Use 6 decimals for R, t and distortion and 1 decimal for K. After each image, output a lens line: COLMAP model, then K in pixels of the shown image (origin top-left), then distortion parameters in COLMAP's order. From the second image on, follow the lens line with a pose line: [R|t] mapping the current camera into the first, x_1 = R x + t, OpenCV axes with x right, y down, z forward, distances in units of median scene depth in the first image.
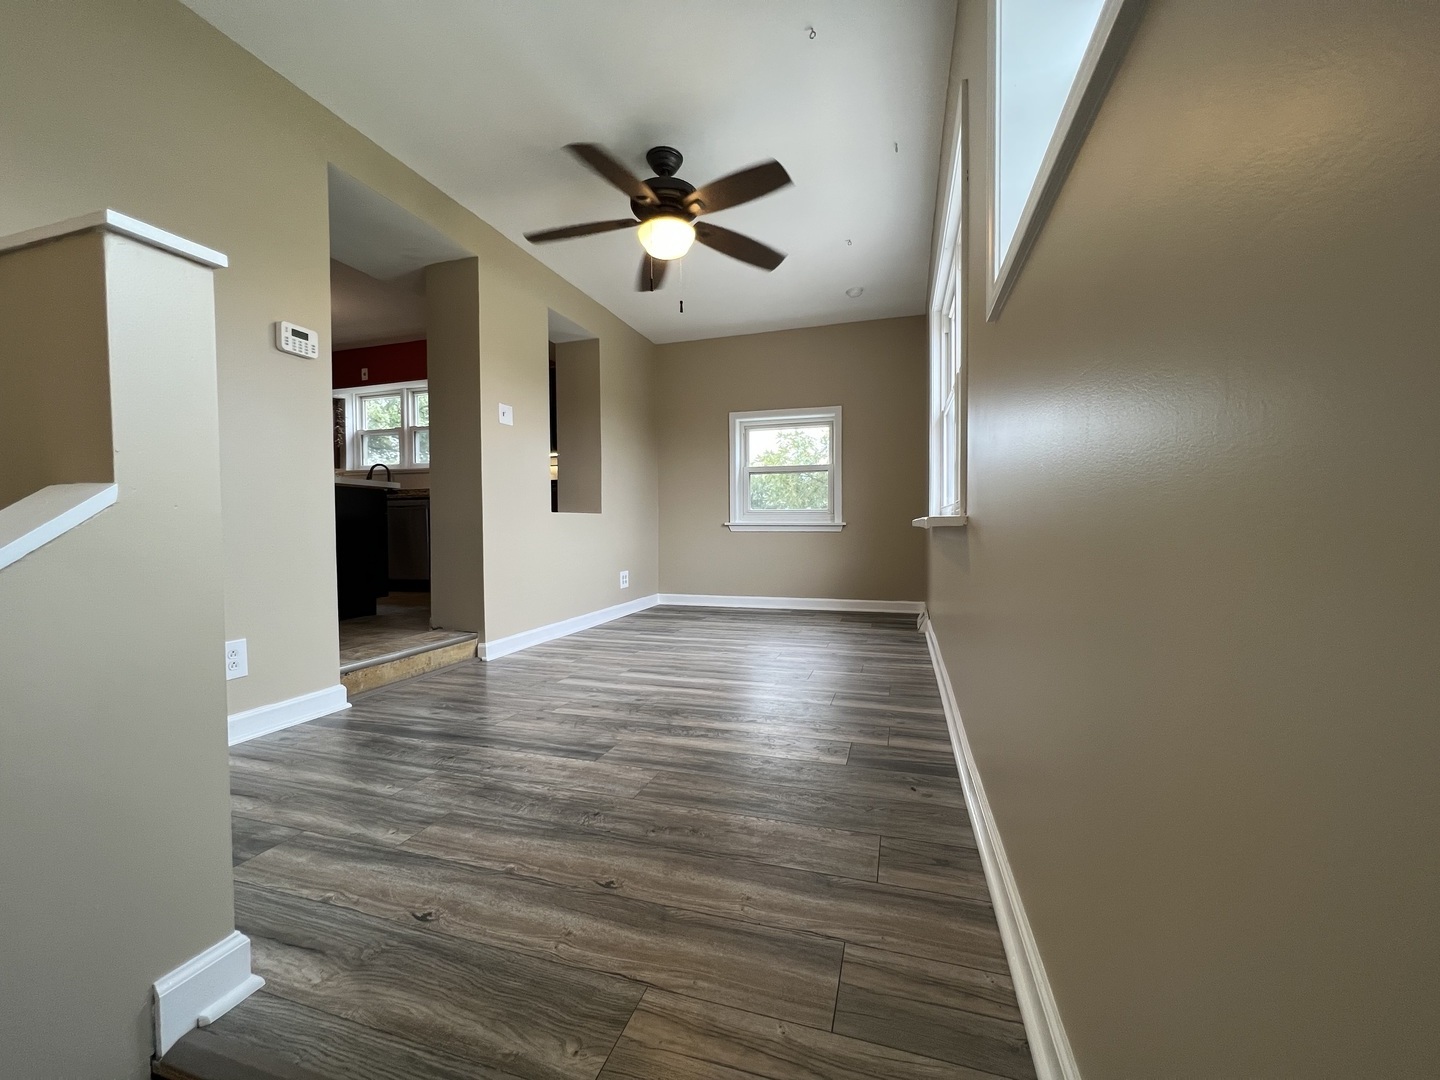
lens RADIAL K [[583.3, 0, 721.6], [0, 583.3, 535.7], [0, 0, 1]] dist [-0.001630, 0.000130]
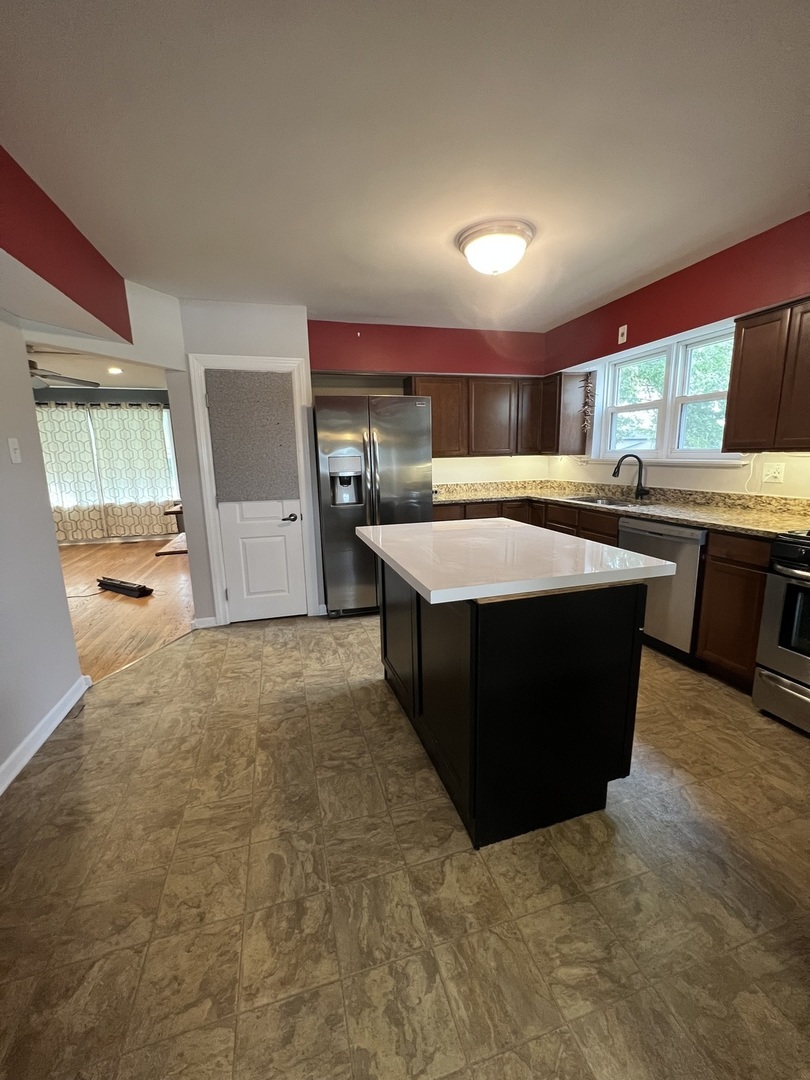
lens RADIAL K [[430.9, 0, 403.9], [0, 430.9, 534.3], [0, 0, 1]] dist [-0.004845, -0.000314]
pose [[0.556221, 0.142040, -0.818806, -0.268413], [0.006203, 0.984548, 0.175005, -0.117837], [0.831011, -0.102421, 0.546745, 0.420000]]
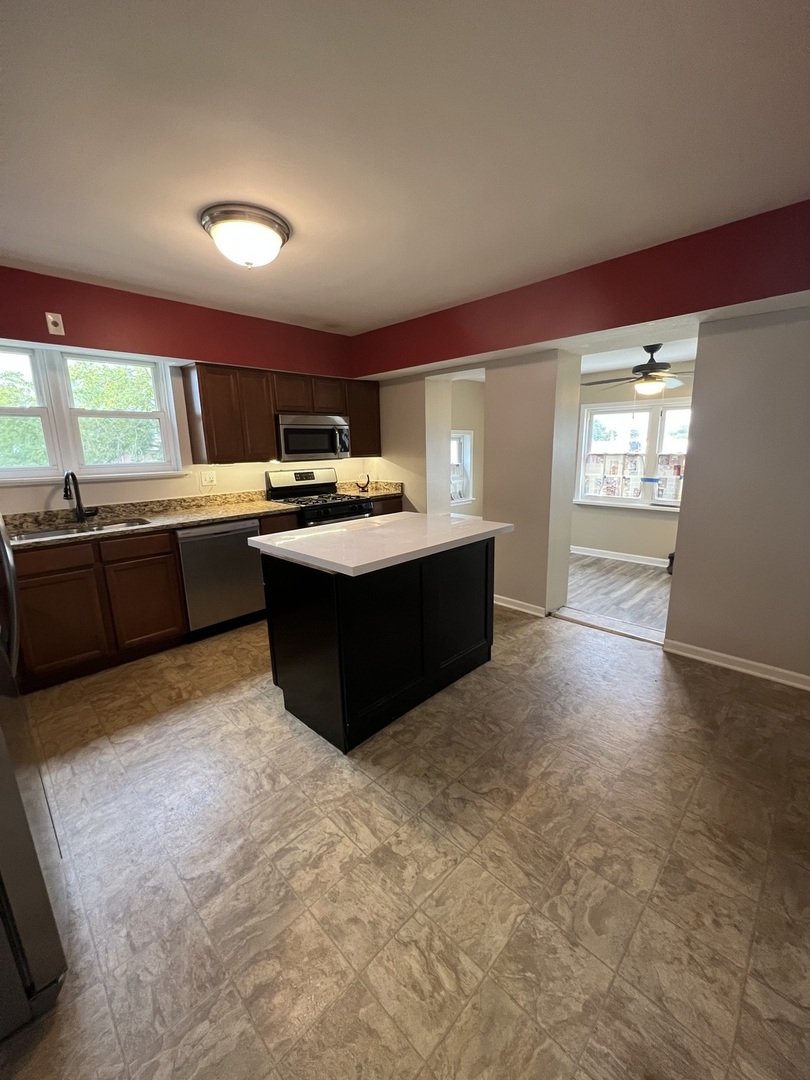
lens RADIAL K [[437.5, 0, 399.1], [0, 437.5, 540.5], [0, 0, 1]] dist [-0.001630, 0.000130]
pose [[0.468128, -0.195739, 0.861709, -0.814240], [0.034330, 0.978451, 0.203607, -0.130861], [-0.882994, -0.065732, 0.464760, 0.438940]]
